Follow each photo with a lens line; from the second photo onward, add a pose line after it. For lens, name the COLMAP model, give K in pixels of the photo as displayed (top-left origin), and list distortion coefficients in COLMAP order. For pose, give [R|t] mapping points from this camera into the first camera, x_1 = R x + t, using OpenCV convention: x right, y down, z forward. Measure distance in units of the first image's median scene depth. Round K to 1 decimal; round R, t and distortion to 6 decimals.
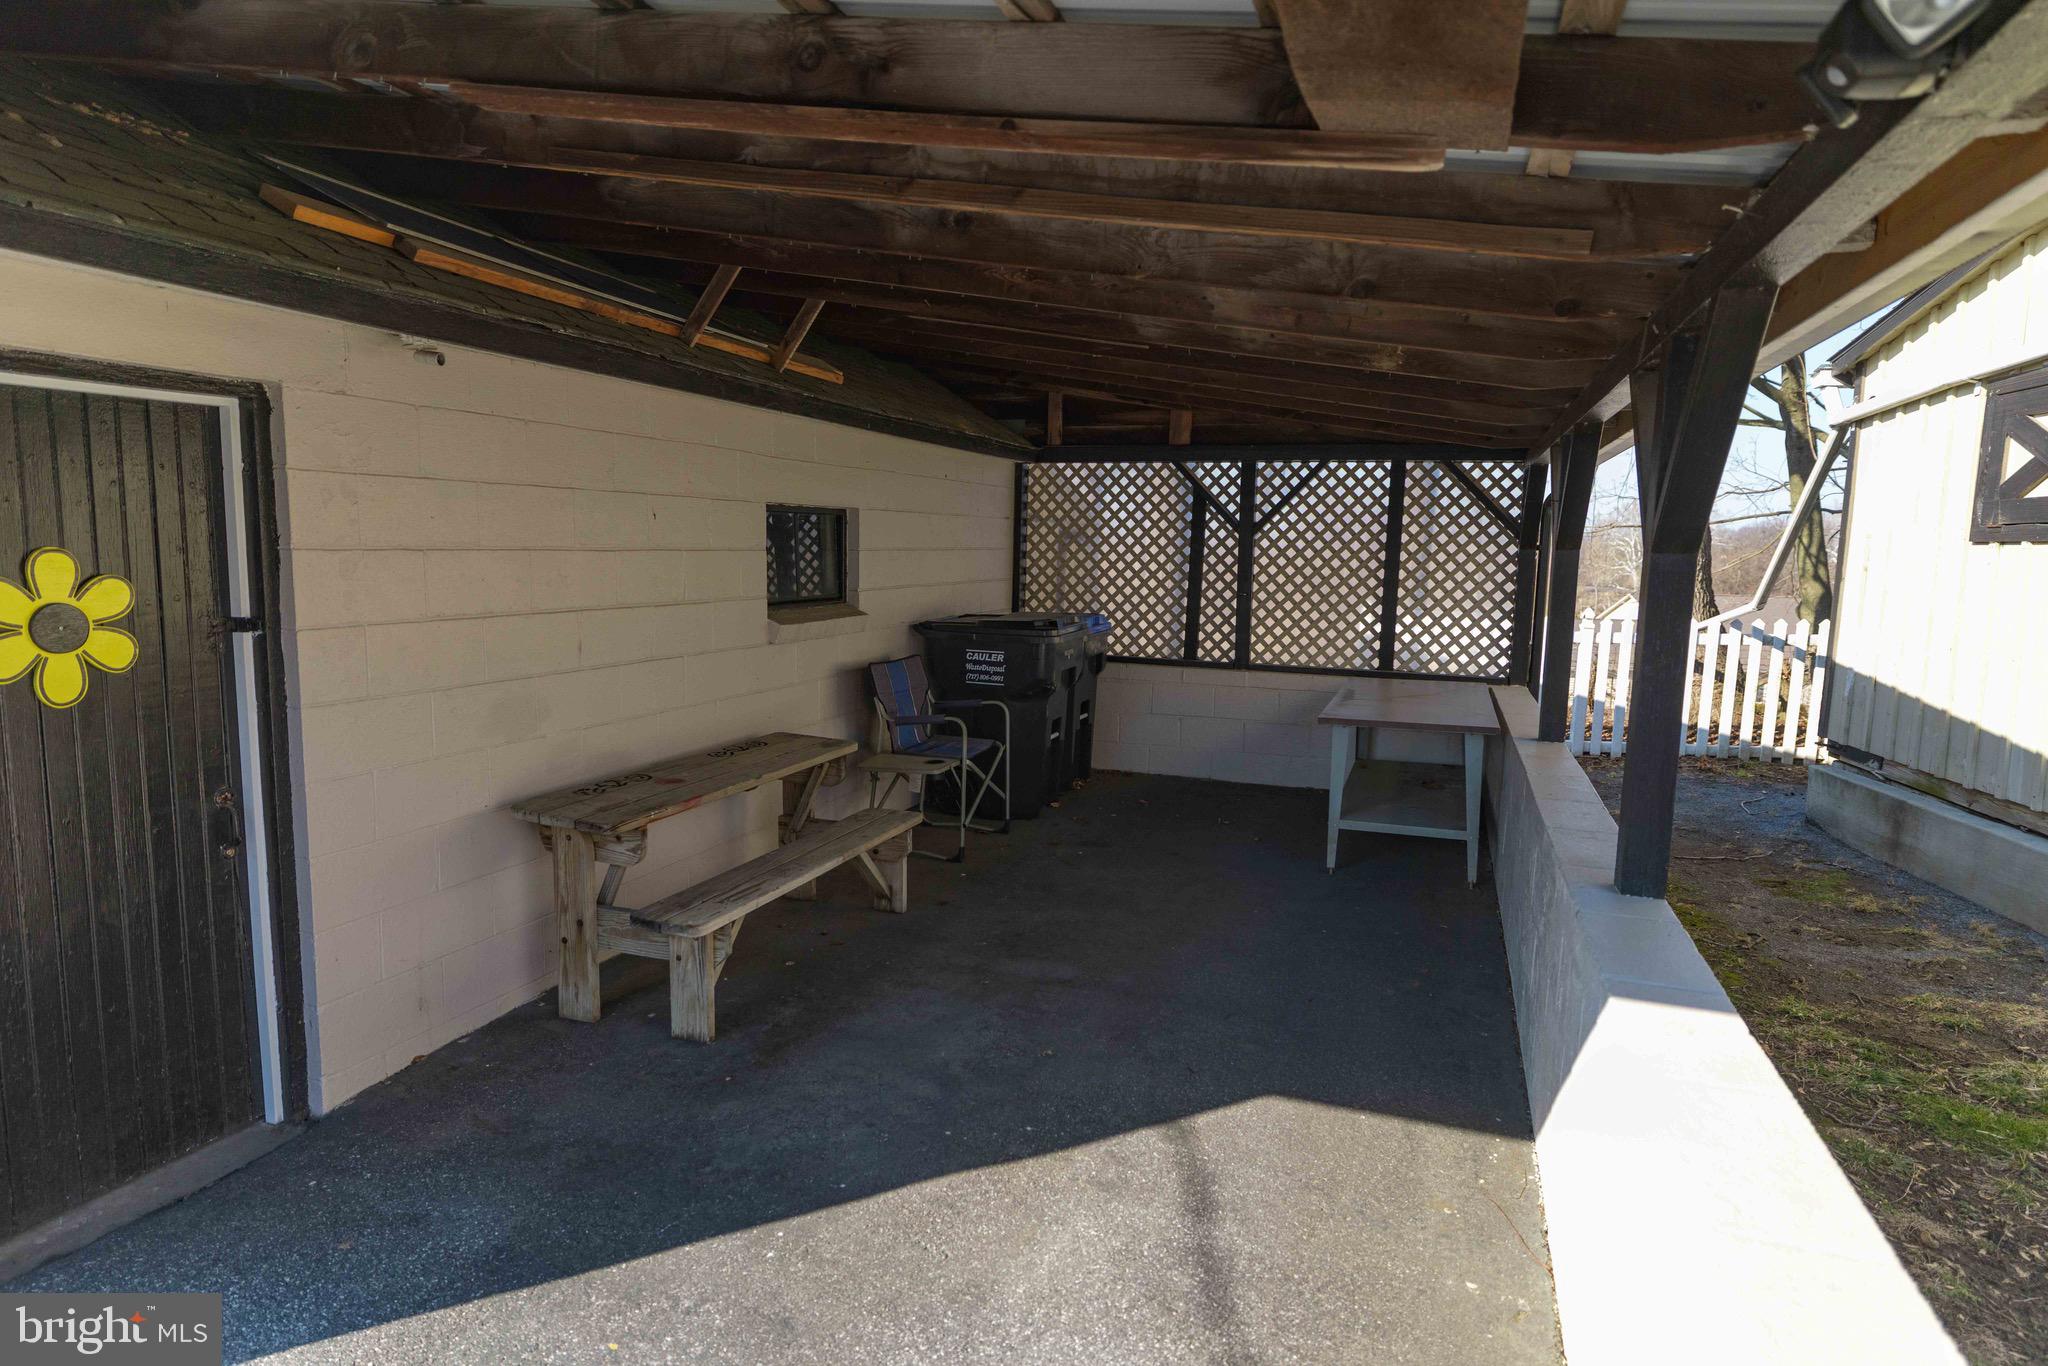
lens RADIAL K [[1149.8, 0, 1030.7], [0, 1149.8, 662.3], [0, 0, 1]] dist [0.011093, -0.008834]
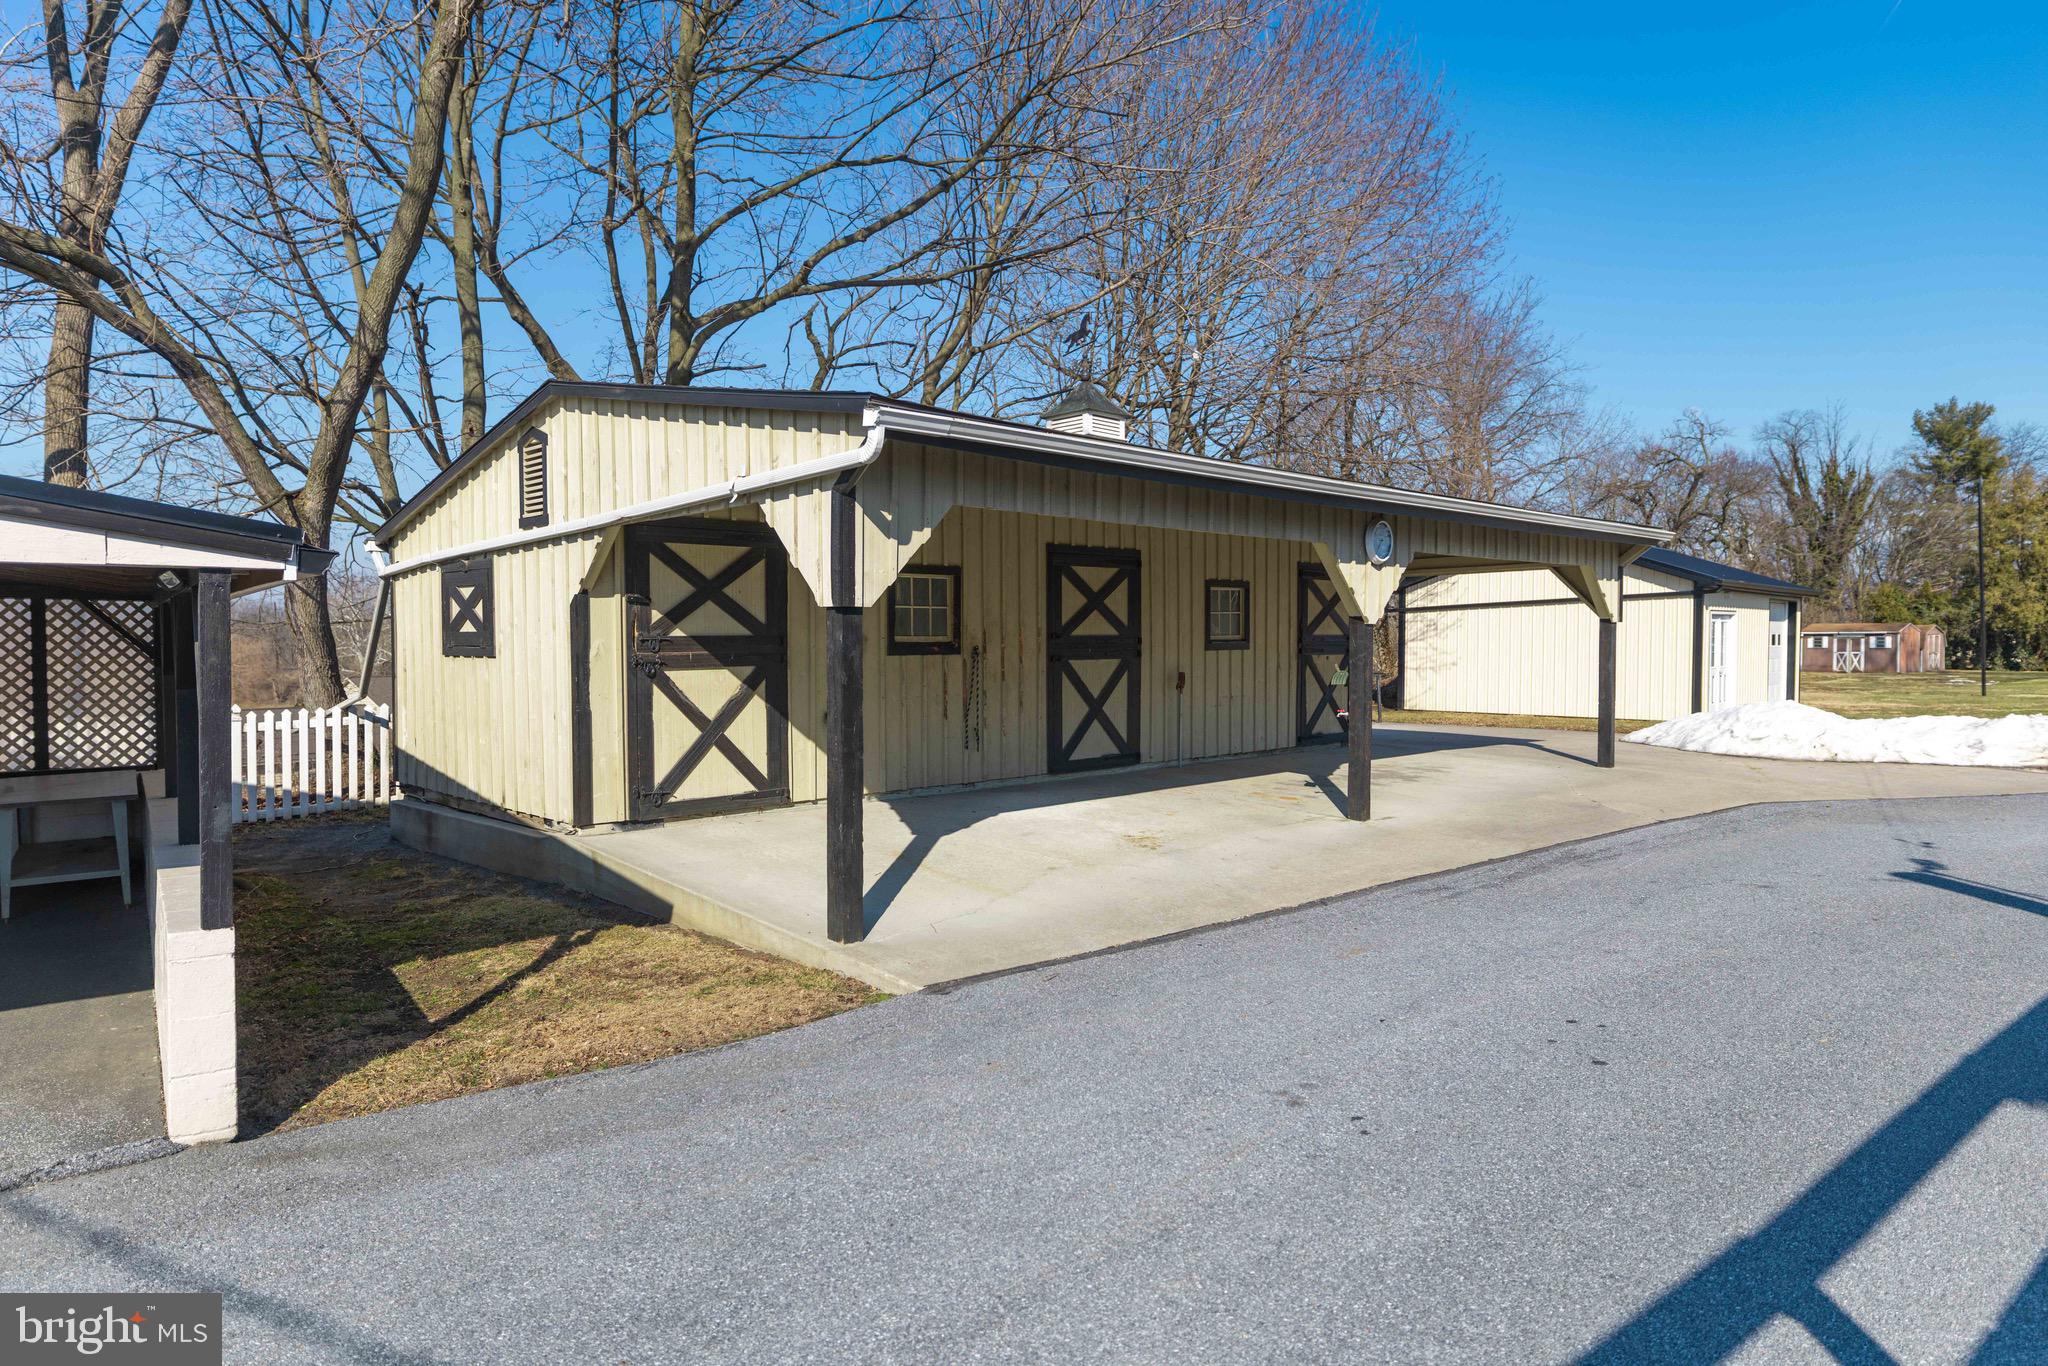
lens RADIAL K [[1253.0, 0, 1018.9], [0, 1253.0, 684.9], [0, 0, 1]] dist [0.008710, -0.006299]
pose [[0.569745, -0.055677, 0.819933, -0.193997], [0.097949, 0.995191, -0.000483, 0.020711], [-0.815963, 0.080587, 0.572459, -0.632114]]
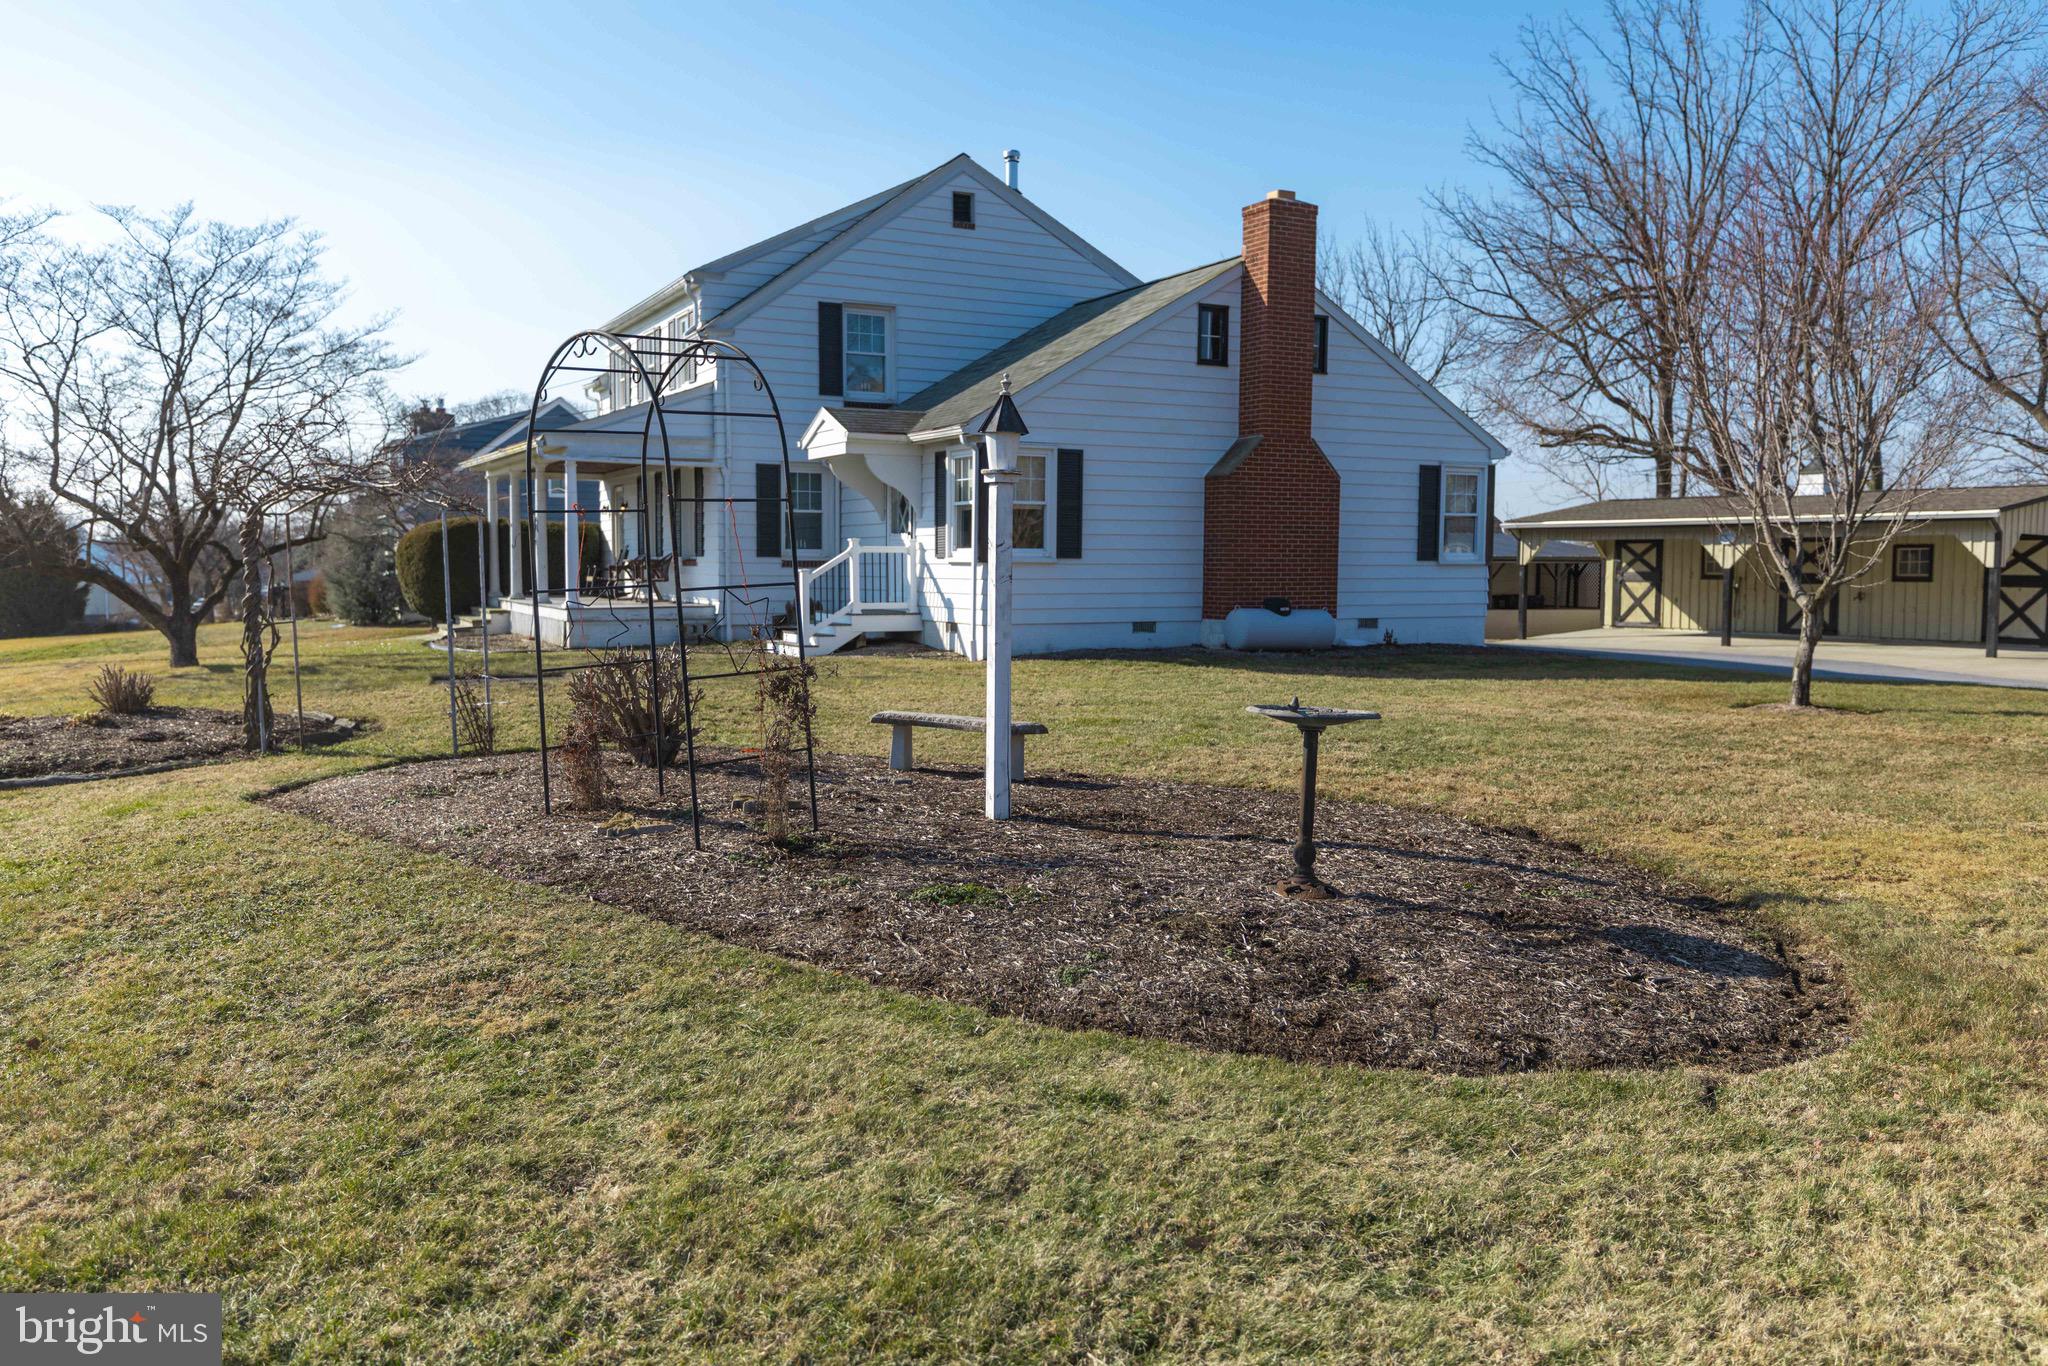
lens RADIAL K [[1526.2, 0, 1020.8], [0, 1526.2, 680.4], [0, 0, 1]] dist [0.016233, -0.028597]
pose [[0.680444, 0.037341, -0.731848, 3.287304], [-0.066589, 0.997720, -0.011006, 0.530773], [0.729768, 0.056222, 0.681379, -4.905582]]
